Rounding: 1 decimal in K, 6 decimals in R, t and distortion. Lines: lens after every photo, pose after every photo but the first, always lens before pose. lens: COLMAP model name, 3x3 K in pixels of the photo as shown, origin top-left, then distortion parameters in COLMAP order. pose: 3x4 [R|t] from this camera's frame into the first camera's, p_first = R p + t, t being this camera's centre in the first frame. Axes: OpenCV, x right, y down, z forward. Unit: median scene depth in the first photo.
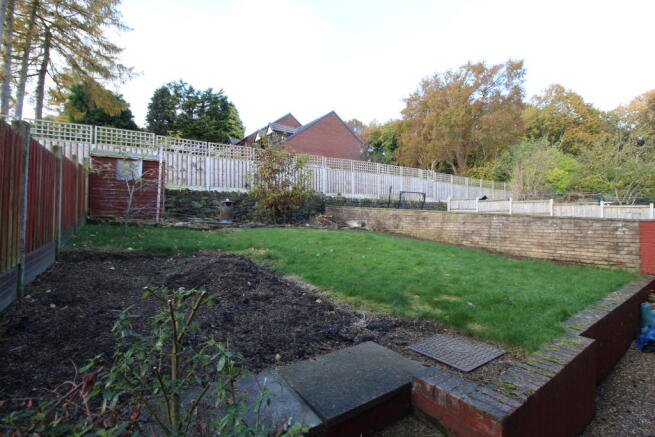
lens RADIAL K [[296.7, 0, 325.8], [0, 296.7, 208.3], [0, 0, 1]] dist [-0.011446, -0.008675]
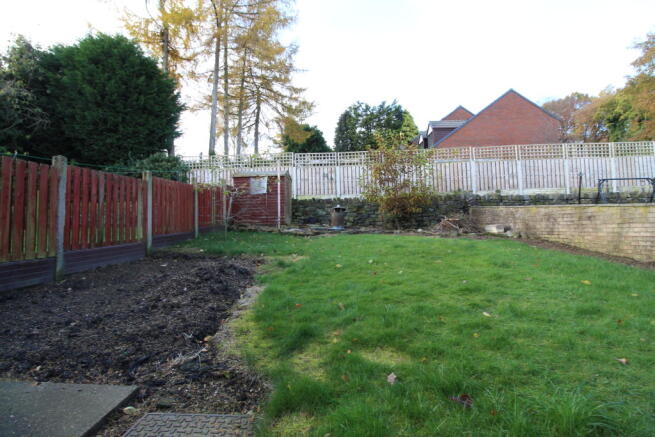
lens RADIAL K [[296.7, 0, 325.8], [0, 296.7, 208.3], [0, 0, 1]] dist [-0.011446, -0.008675]
pose [[0.797676, -0.052406, -0.600805, 0.099343], [0.036835, 0.998591, -0.038198, 0.006735], [0.601960, 0.008339, 0.798483, 0.072654]]
